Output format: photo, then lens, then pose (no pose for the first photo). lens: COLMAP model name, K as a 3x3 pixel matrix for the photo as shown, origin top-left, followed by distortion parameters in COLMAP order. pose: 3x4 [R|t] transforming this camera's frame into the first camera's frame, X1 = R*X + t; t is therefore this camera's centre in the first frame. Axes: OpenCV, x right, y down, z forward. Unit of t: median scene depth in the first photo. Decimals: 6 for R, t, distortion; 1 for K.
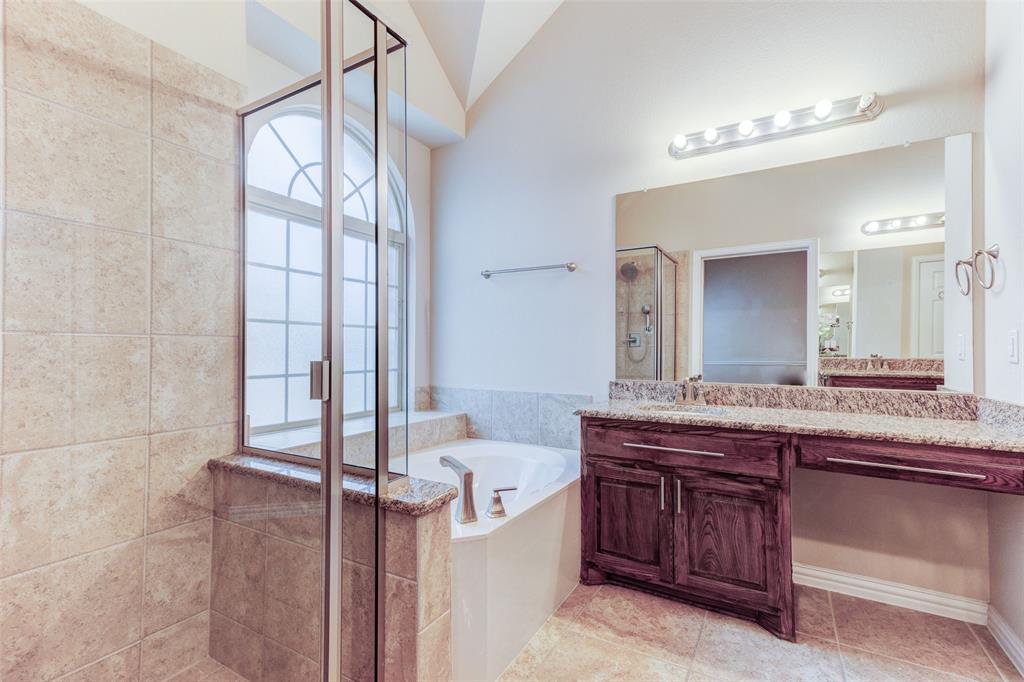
lens RADIAL K [[472.6, 0, 499.4], [0, 472.6, 344.8], [0, 0, 1]] dist [0.027412, 0.000221]
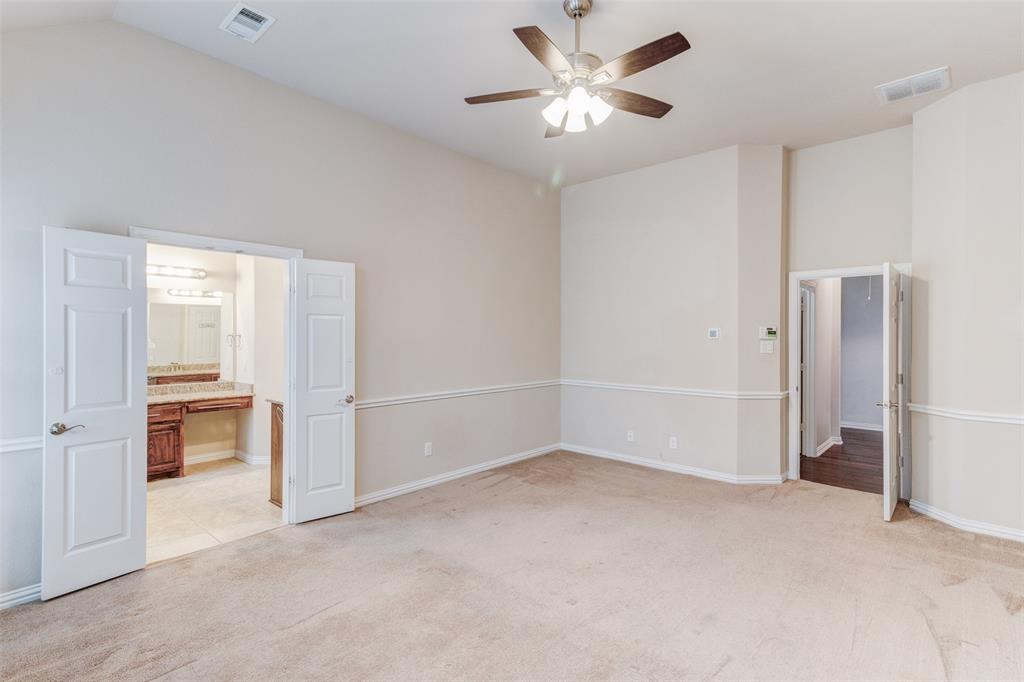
lens RADIAL K [[474.6, 0, 512.5], [0, 474.6, 334.0], [0, 0, 1]] dist [0.021697, 0.000728]
pose [[0.195107, 0.005373, 0.980767, -1.658139], [-0.003885, 0.999981, -0.004706, -0.190522], [-0.980774, -0.002892, 0.195124, -1.327408]]
